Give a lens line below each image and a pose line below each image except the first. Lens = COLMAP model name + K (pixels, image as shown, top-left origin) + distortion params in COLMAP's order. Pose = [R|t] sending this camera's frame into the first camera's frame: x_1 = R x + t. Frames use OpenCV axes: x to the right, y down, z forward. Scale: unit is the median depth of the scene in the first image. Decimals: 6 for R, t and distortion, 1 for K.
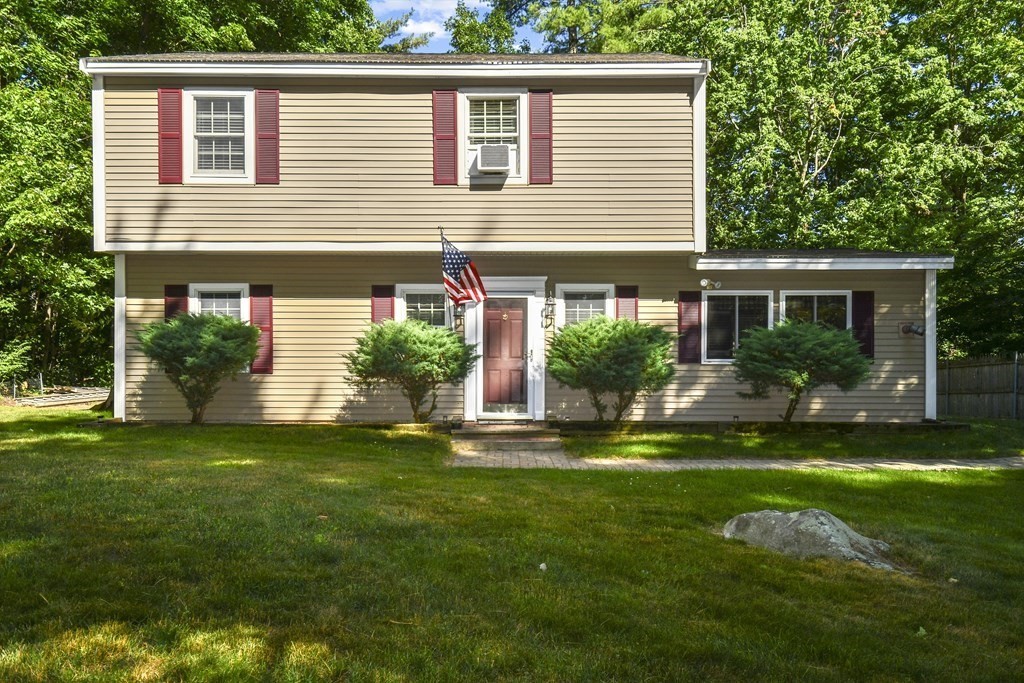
lens RADIAL K [[758.4, 0, 506.3], [0, 758.4, 346.2], [0, 0, 1]] dist [0.041701, -0.000736]
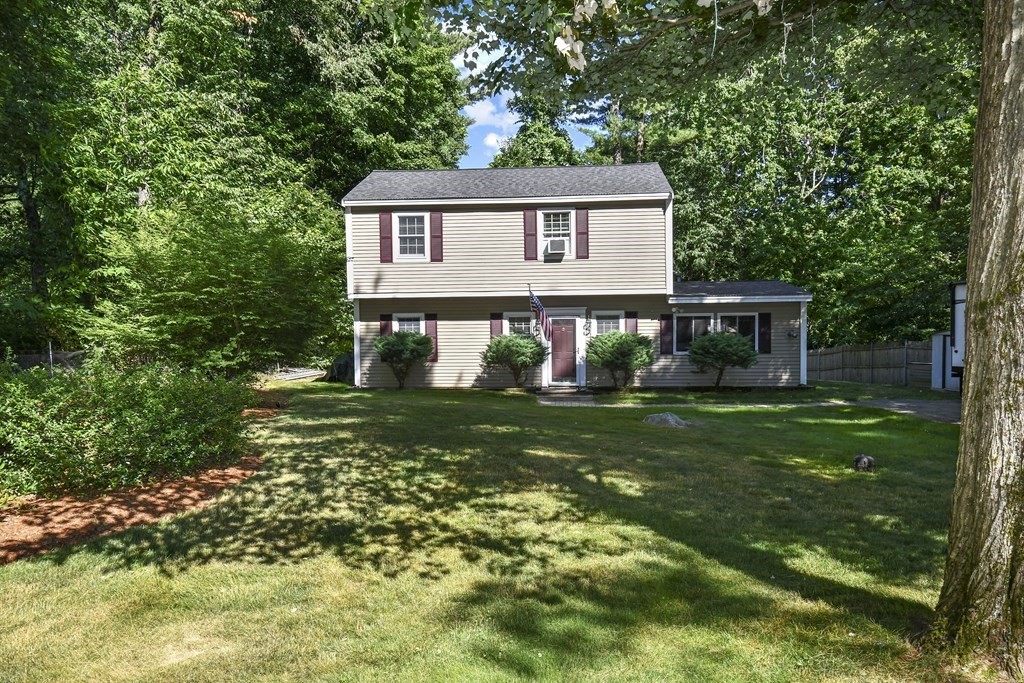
lens RADIAL K [[758.4, 0, 520.0], [0, 758.4, 343.2], [0, 0, 1]] dist [0.041701, -0.000736]
pose [[0.998660, -0.009328, -0.050910, -0.014095], [0.010833, 0.999510, 0.029366, -0.063435], [0.050611, -0.029878, 0.998271, -0.854118]]
